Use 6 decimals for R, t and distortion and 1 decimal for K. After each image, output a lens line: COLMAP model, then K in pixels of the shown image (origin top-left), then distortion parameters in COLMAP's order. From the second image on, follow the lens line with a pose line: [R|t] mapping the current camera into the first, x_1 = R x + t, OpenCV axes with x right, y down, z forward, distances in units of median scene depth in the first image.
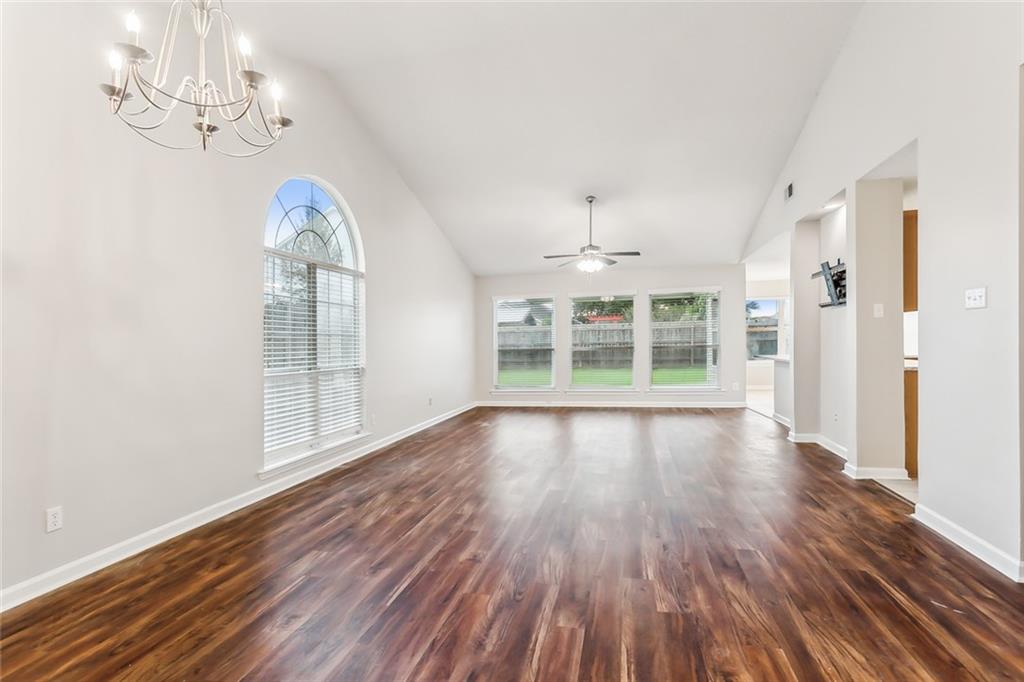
lens RADIAL K [[492.3, 0, 511.8], [0, 492.3, 372.0], [0, 0, 1]] dist [0.001965, -0.000094]
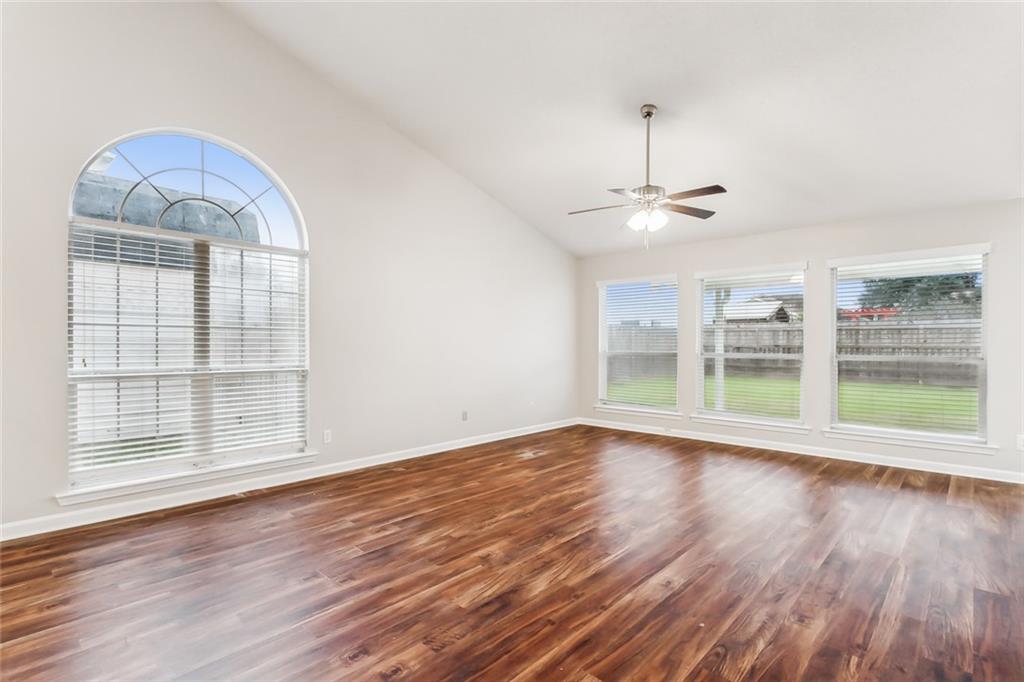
lens RADIAL K [[493.1, 0, 509.7], [0, 493.1, 357.3], [0, 0, 1]] dist [0.000476, 0.001073]
pose [[0.868149, 0.039294, -0.494745, 0.625050], [-0.050740, 0.998665, -0.009719, -0.064710], [0.493703, 0.033541, 0.868984, 0.772679]]
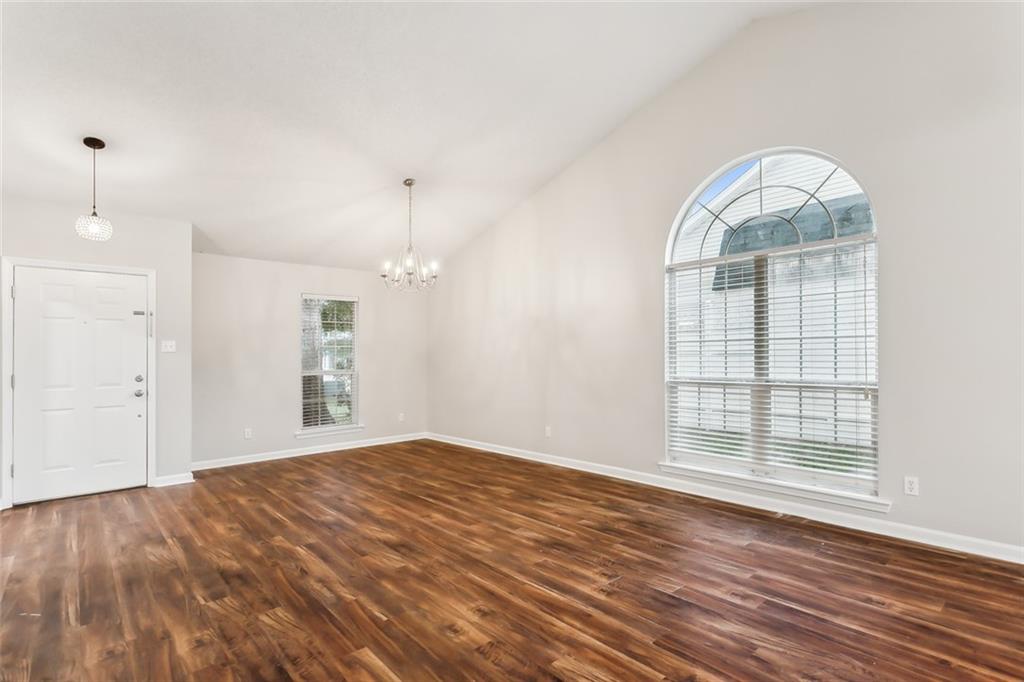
lens RADIAL K [[493.0, 0, 514.6], [0, 493.0, 359.8], [0, 0, 1]] dist [0.002295, 0.000914]
pose [[-0.569784, 0.037679, -0.820930, 0.743105], [-0.019295, 0.998060, 0.059201, -0.120611], [0.821568, 0.049571, -0.567952, 1.615199]]
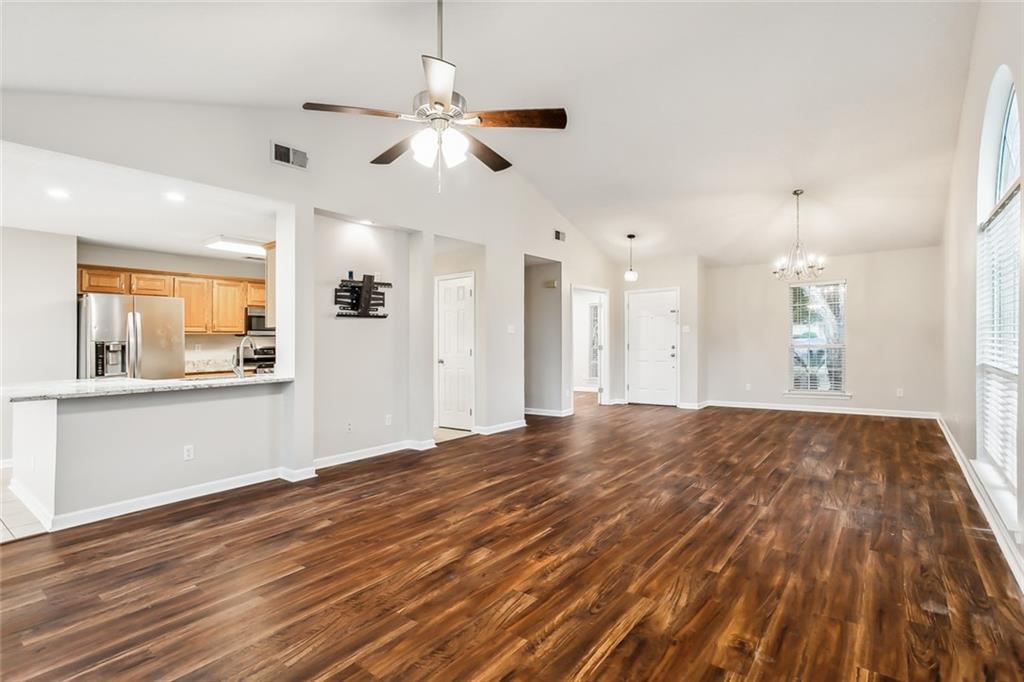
lens RADIAL K [[496.7, 0, 510.7], [0, 496.7, 347.5], [0, 0, 1]] dist [-0.005525, 0.000099]
pose [[-0.910406, 0.036012, 0.412145, -0.107044], [0.063551, 0.996554, 0.053303, -0.153296], [-0.408805, 0.074719, -0.909558, 2.652128]]
